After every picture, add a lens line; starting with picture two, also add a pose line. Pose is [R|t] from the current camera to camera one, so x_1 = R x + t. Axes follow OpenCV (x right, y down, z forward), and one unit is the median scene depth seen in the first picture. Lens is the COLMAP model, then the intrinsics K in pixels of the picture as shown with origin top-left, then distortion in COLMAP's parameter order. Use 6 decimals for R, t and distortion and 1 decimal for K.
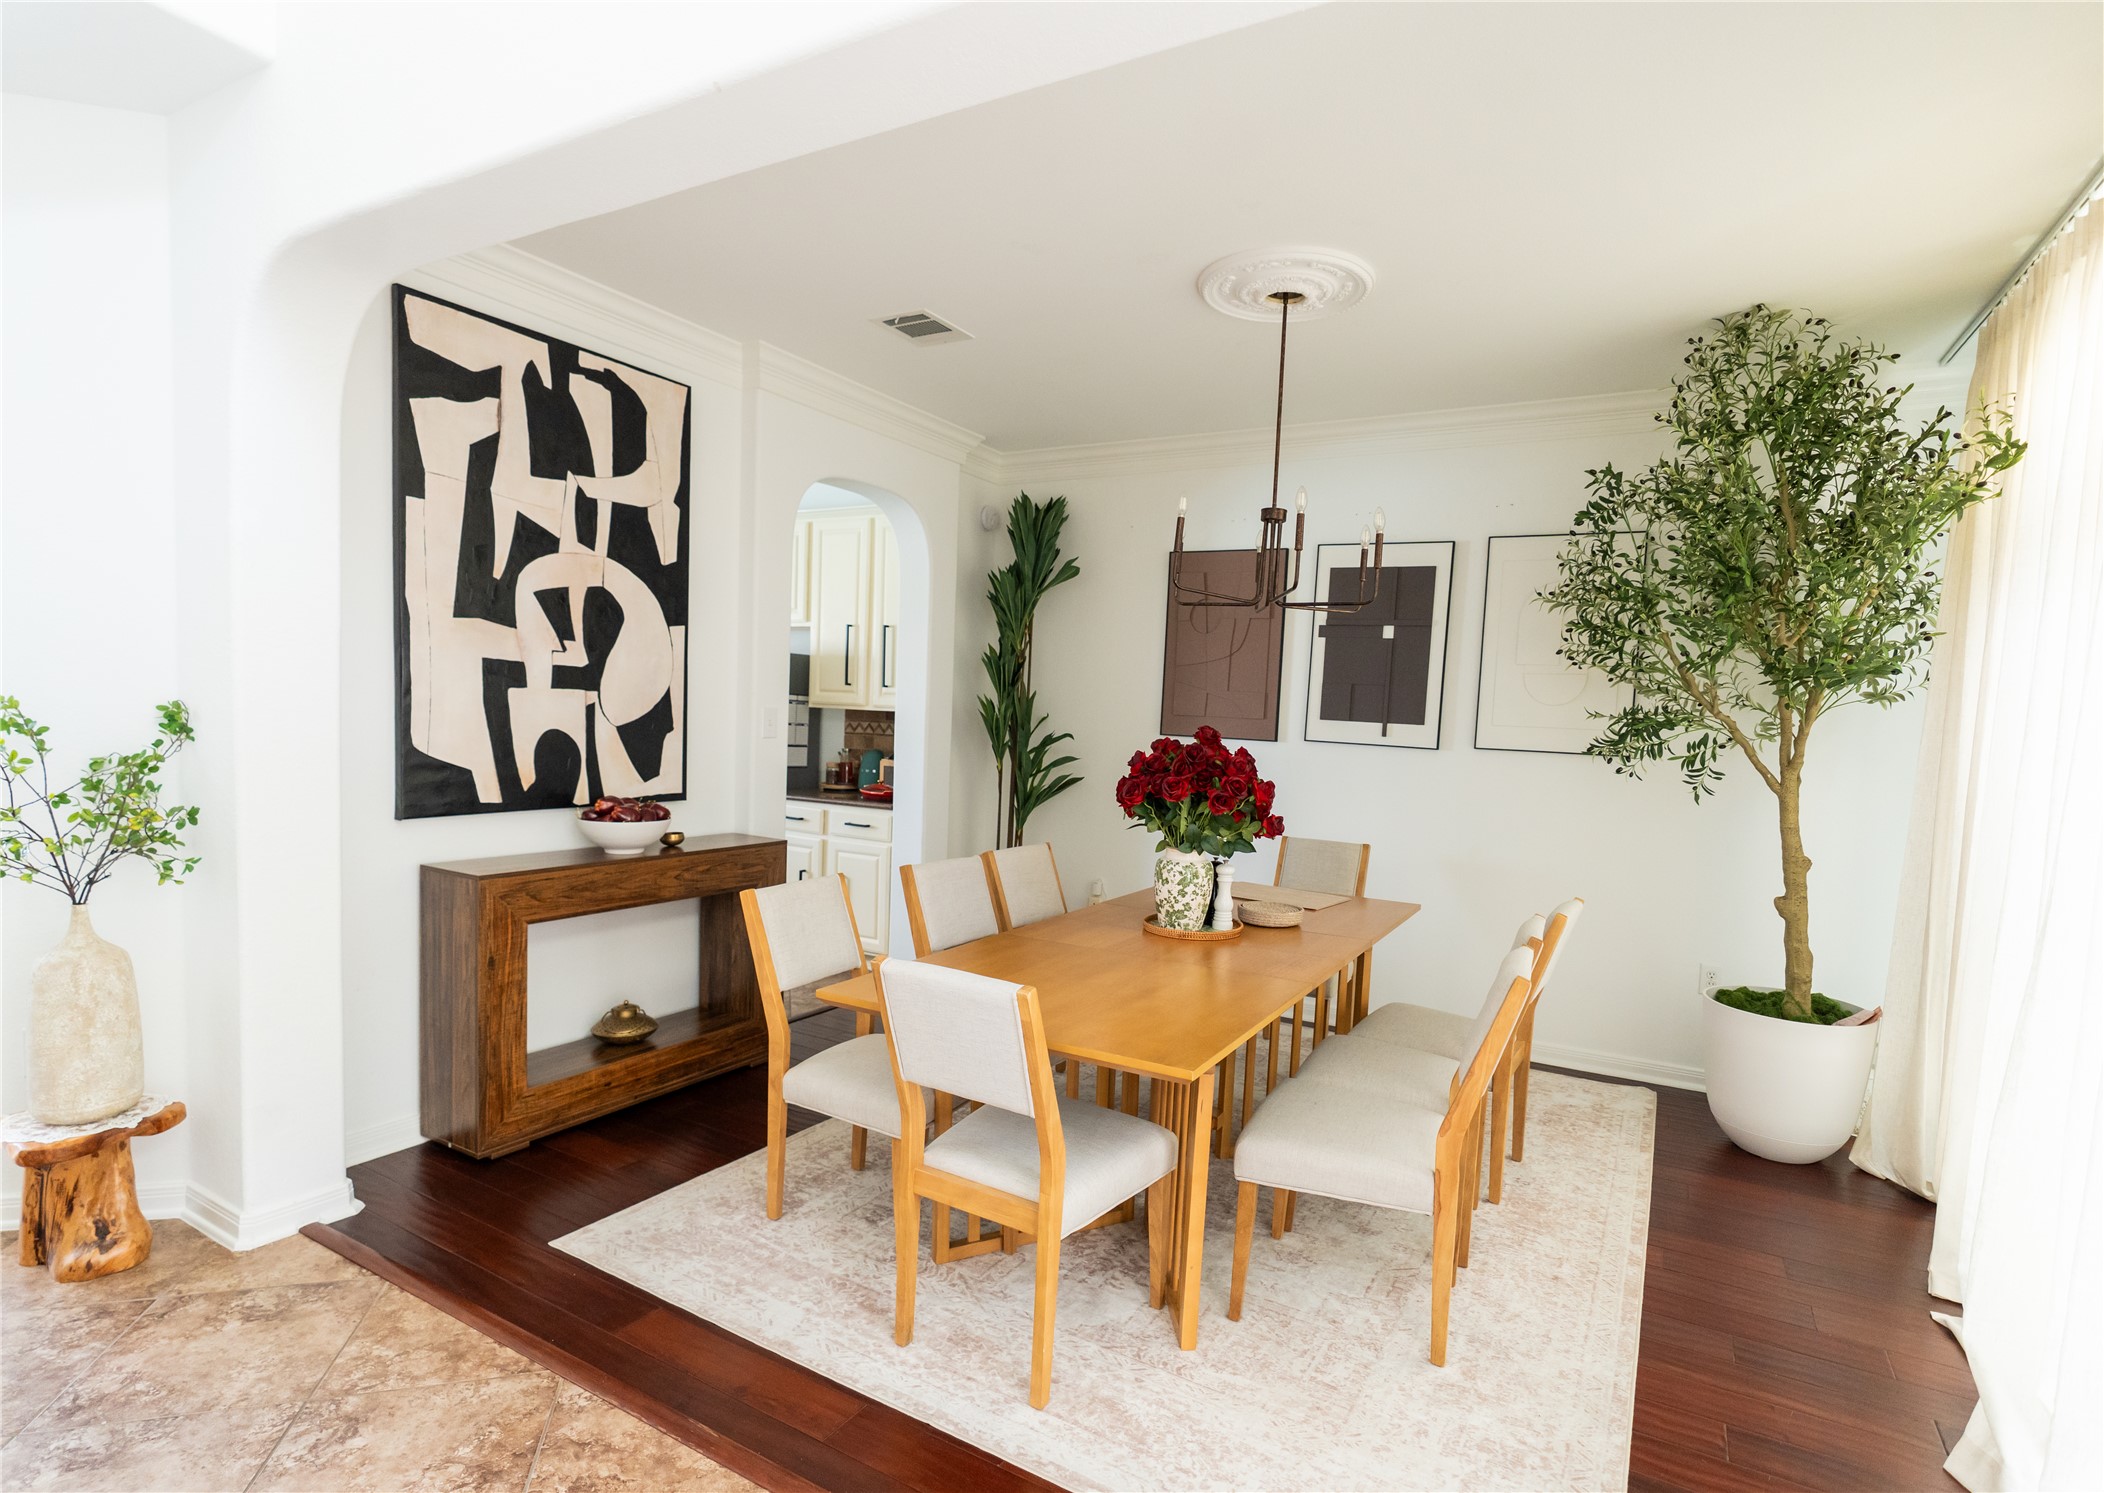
lens RADIAL K [[1028.0, 0, 1053.3], [0, 1028.0, 778.2], [0, 0, 1]] dist [-0.002314, -0.000219]
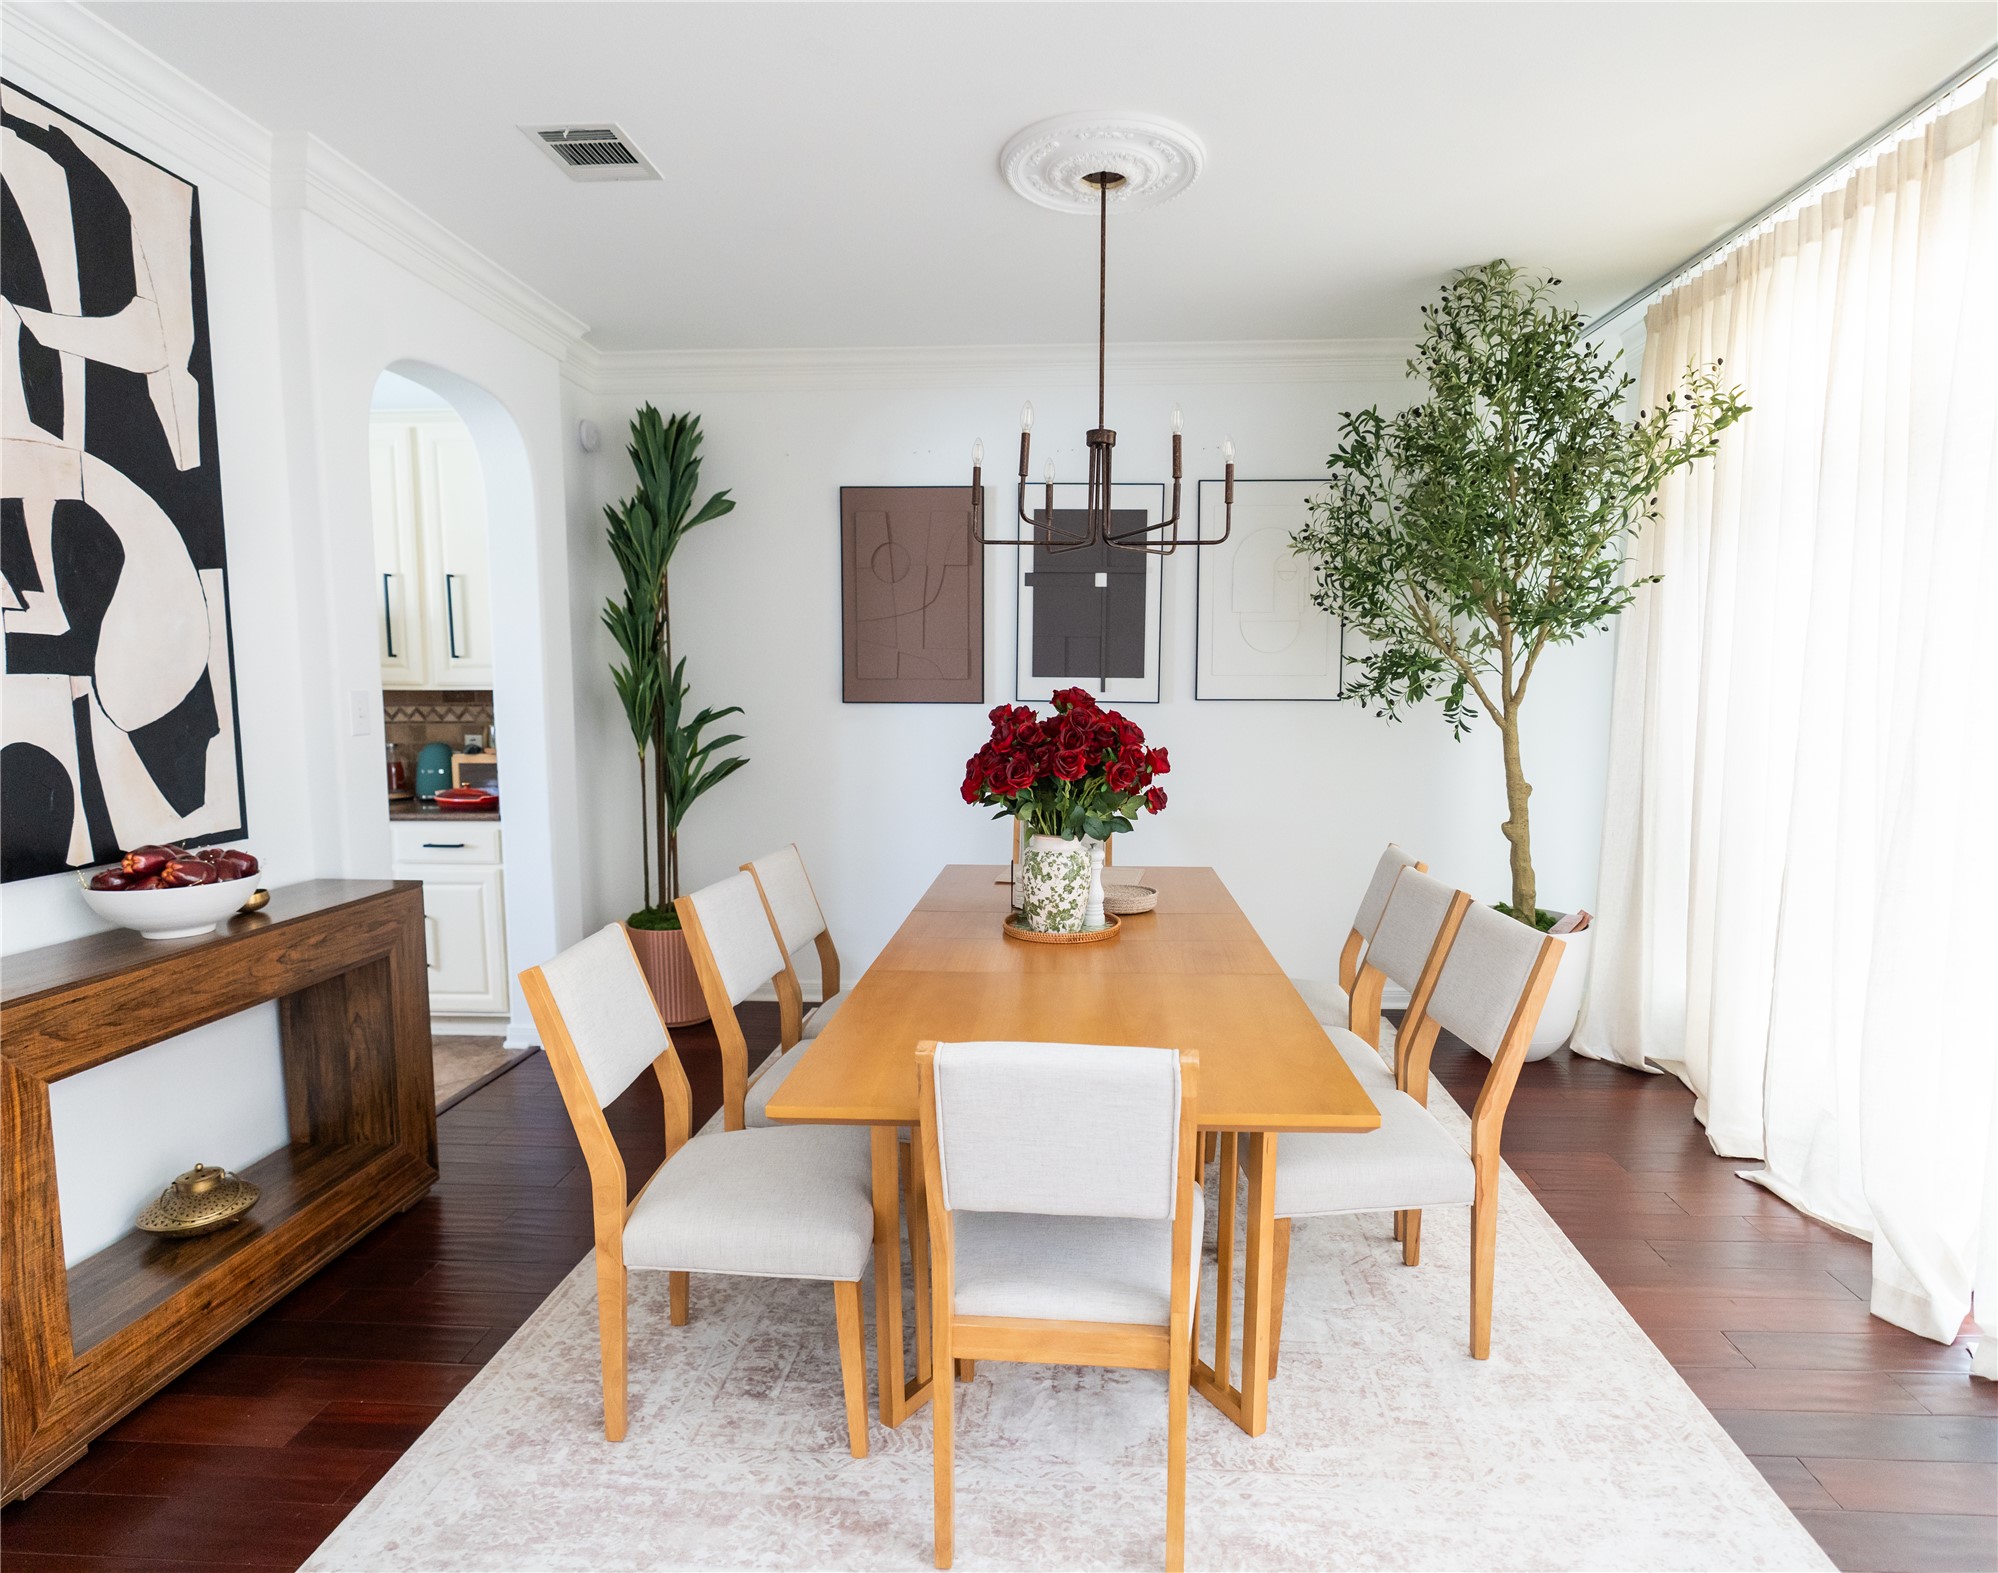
lens RADIAL K [[1070.2, 0, 999.0], [0, 1070.2, 786.5], [0, 0, 1]] dist [-0.006776, 0.003026]
pose [[0.896307, -0.084218, 0.435364, -0.245182], [0.067021, 0.996249, 0.054736, -0.018390], [-0.438340, -0.019881, 0.898589, 0.203128]]
